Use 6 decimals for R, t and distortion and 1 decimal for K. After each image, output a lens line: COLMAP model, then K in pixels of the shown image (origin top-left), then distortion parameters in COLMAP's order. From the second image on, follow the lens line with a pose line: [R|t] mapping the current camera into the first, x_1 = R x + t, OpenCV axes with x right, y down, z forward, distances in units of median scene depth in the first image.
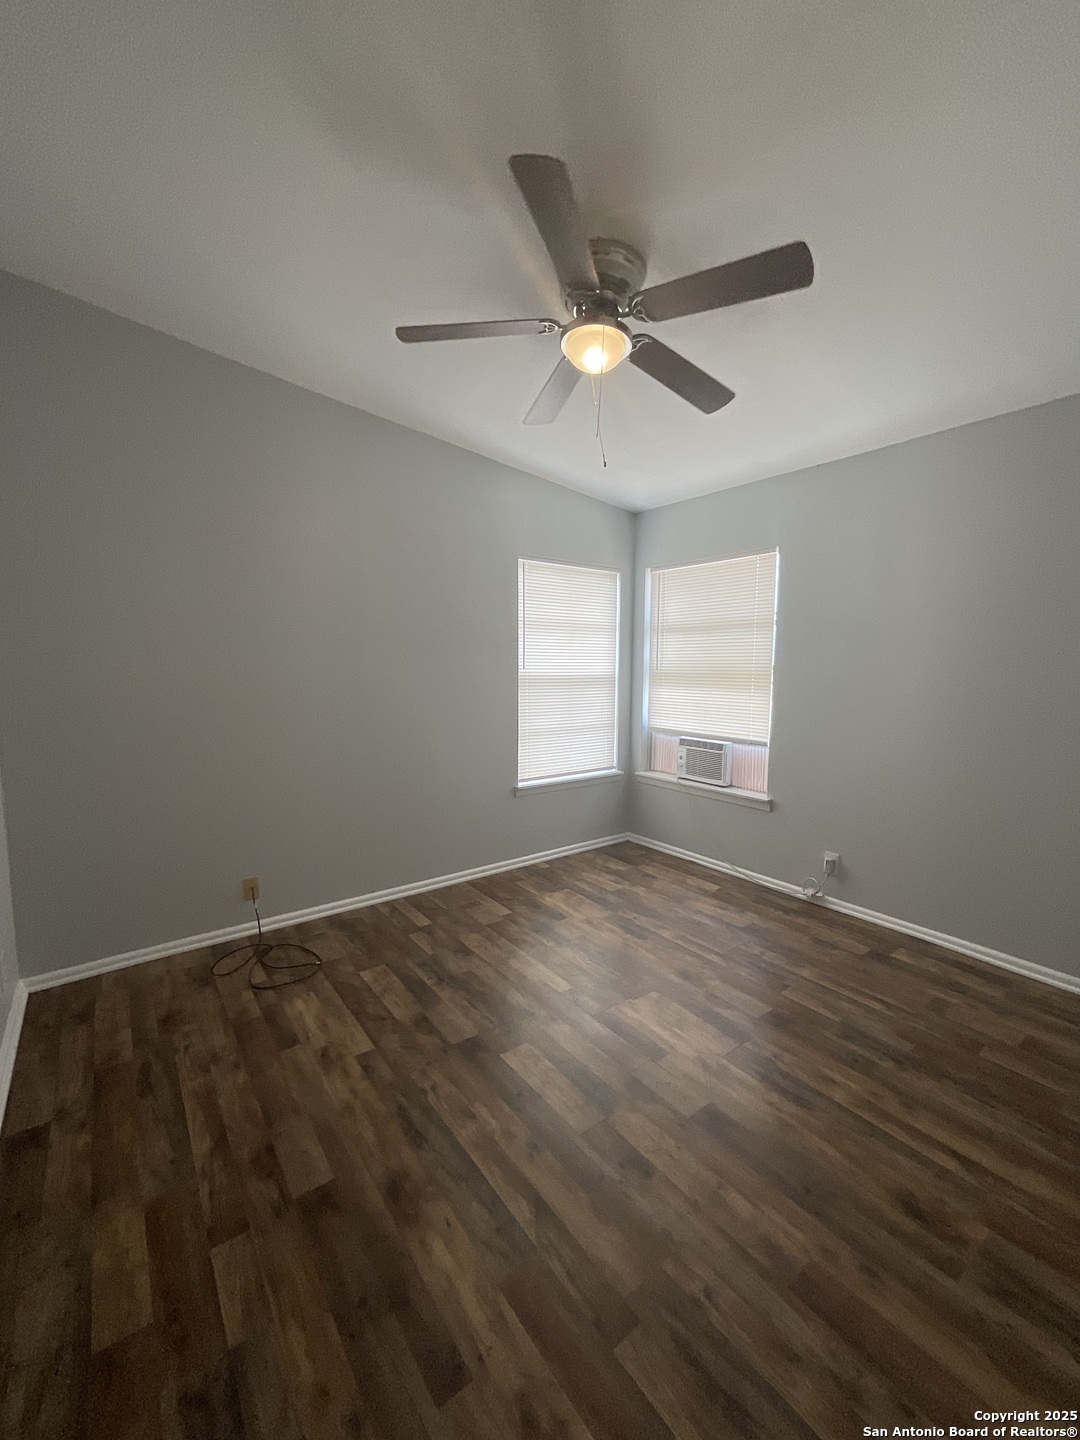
lens RADIAL K [[586.6, 0, 531.3], [0, 586.6, 719.2], [0, 0, 1]] dist [0.002240, -0.000249]
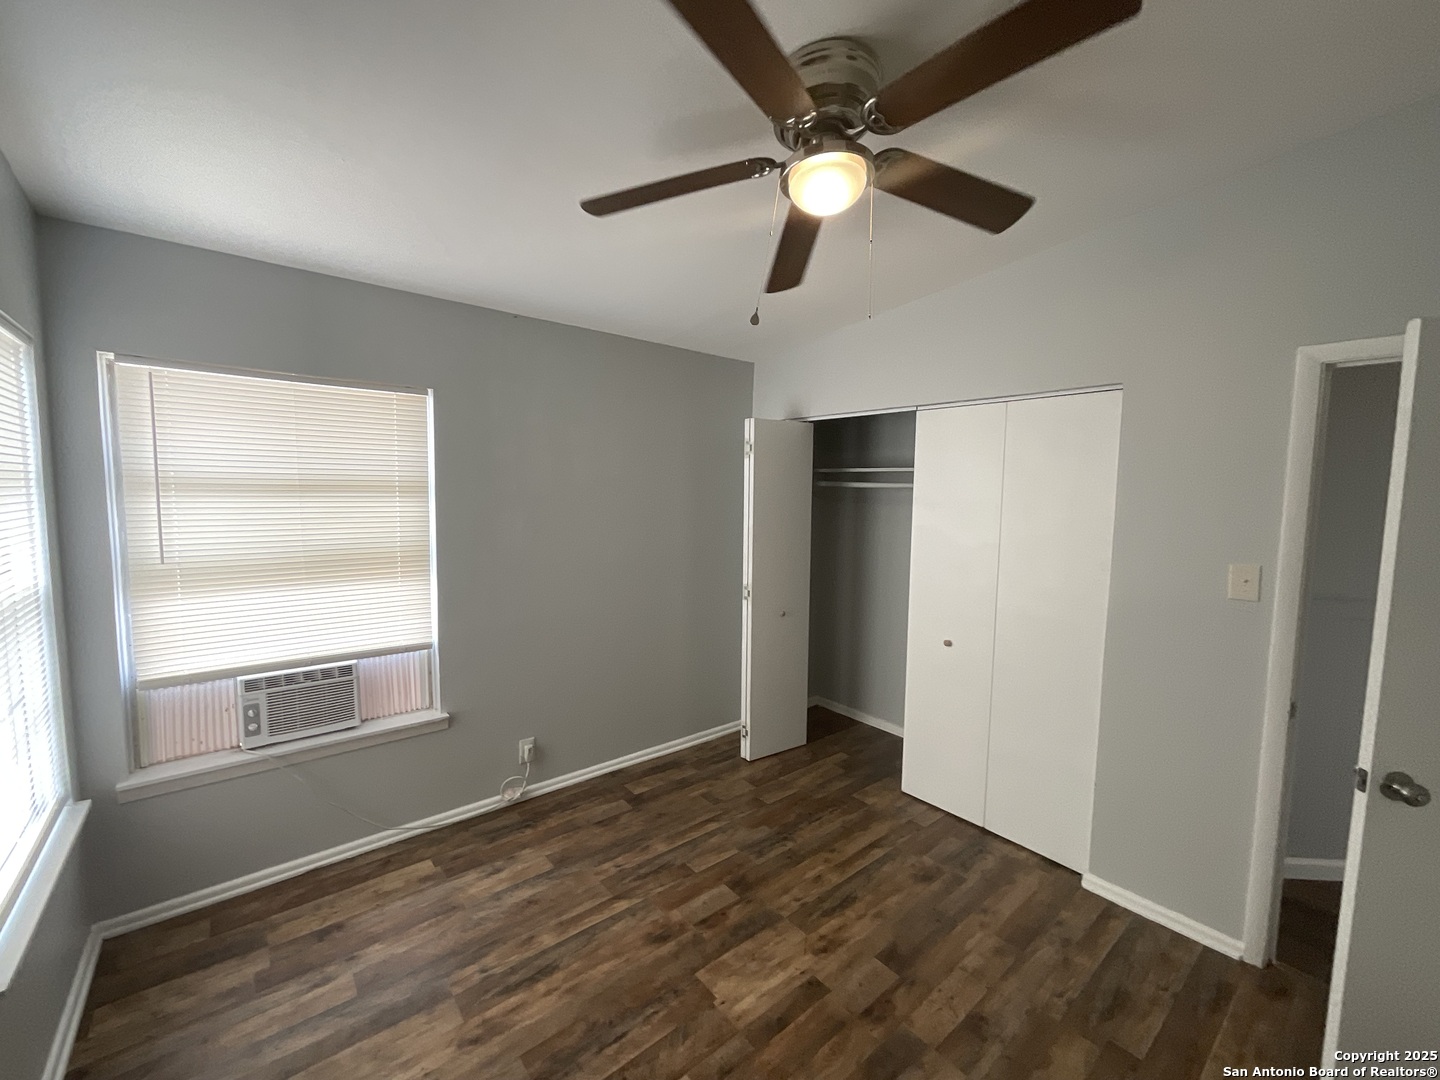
lens RADIAL K [[586.6, 0, 716.8], [0, 586.6, 537.2], [0, 0, 1]] dist [0.002240, -0.000249]
pose [[-0.061041, -0.081531, 0.994800, -0.441004], [0.079983, 0.993054, 0.086296, -0.159348], [-0.994925, 0.084835, -0.054096, 0.785253]]
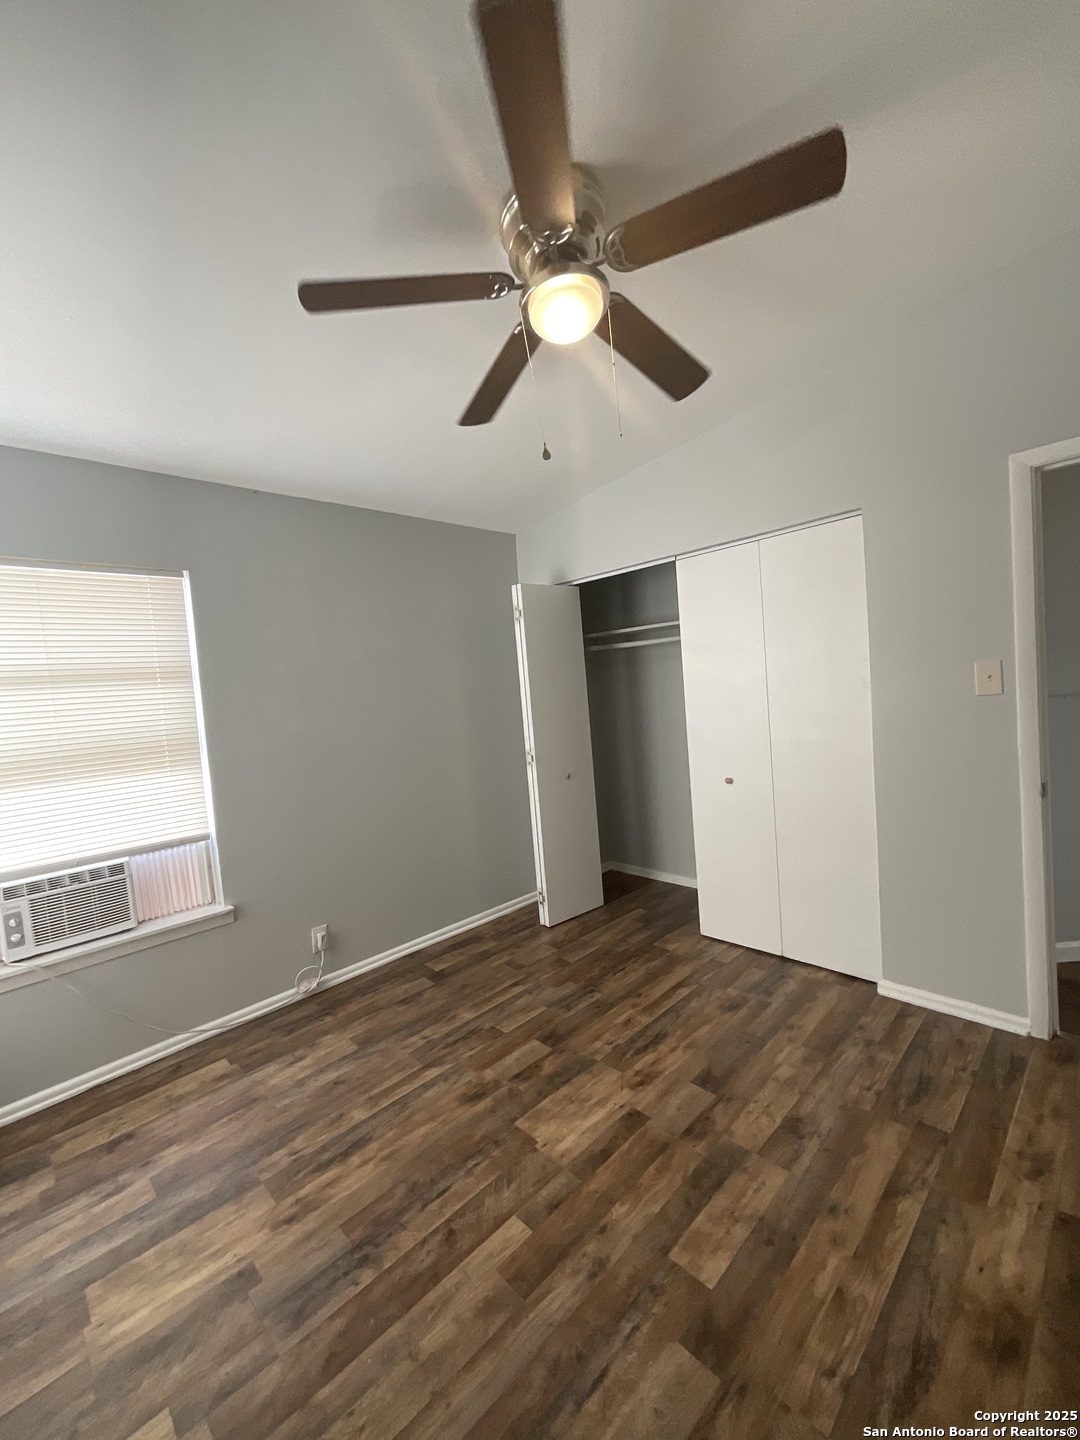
lens RADIAL K [[586.6, 0, 541.4], [0, 586.6, 720.0], [0, 0, 1]] dist [0.002240, -0.000249]
pose [[-0.144236, -0.040493, 0.988715, -0.449323], [0.169310, 0.983419, 0.064975, -0.092604], [-0.974951, 0.176771, -0.134988, 0.794714]]
